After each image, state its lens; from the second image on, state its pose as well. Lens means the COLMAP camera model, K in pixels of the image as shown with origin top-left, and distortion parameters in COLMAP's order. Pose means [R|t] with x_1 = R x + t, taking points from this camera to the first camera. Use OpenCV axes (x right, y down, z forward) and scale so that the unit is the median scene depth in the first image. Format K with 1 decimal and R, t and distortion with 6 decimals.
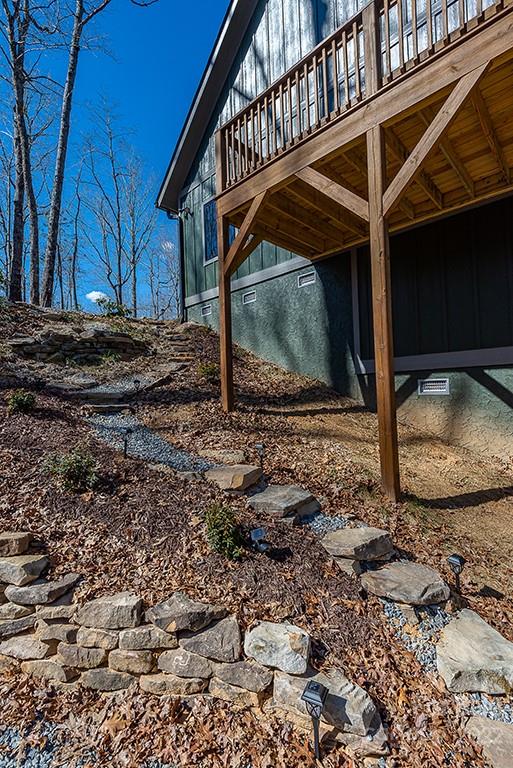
lens RADIAL K [[351.9, 0, 256.5], [0, 351.9, 384.0], [0, 0, 1]] dist [0.000846, -0.000154]
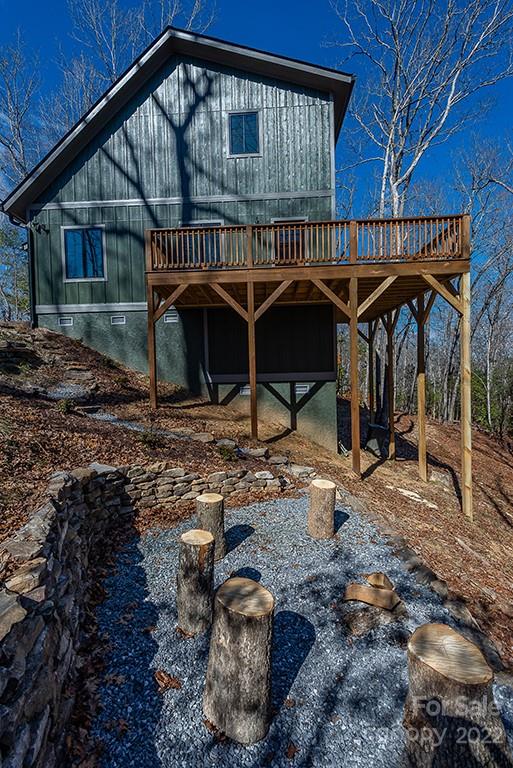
lens RADIAL K [[351.9, 0, 256.5], [0, 351.9, 384.0], [0, 0, 1]] dist [0.000846, -0.000154]
pose [[0.751821, 0.003487, 0.659359, -0.655300], [-0.022184, 0.999554, 0.020009, -0.062008], [-0.658995, -0.029670, 0.751562, -0.437522]]
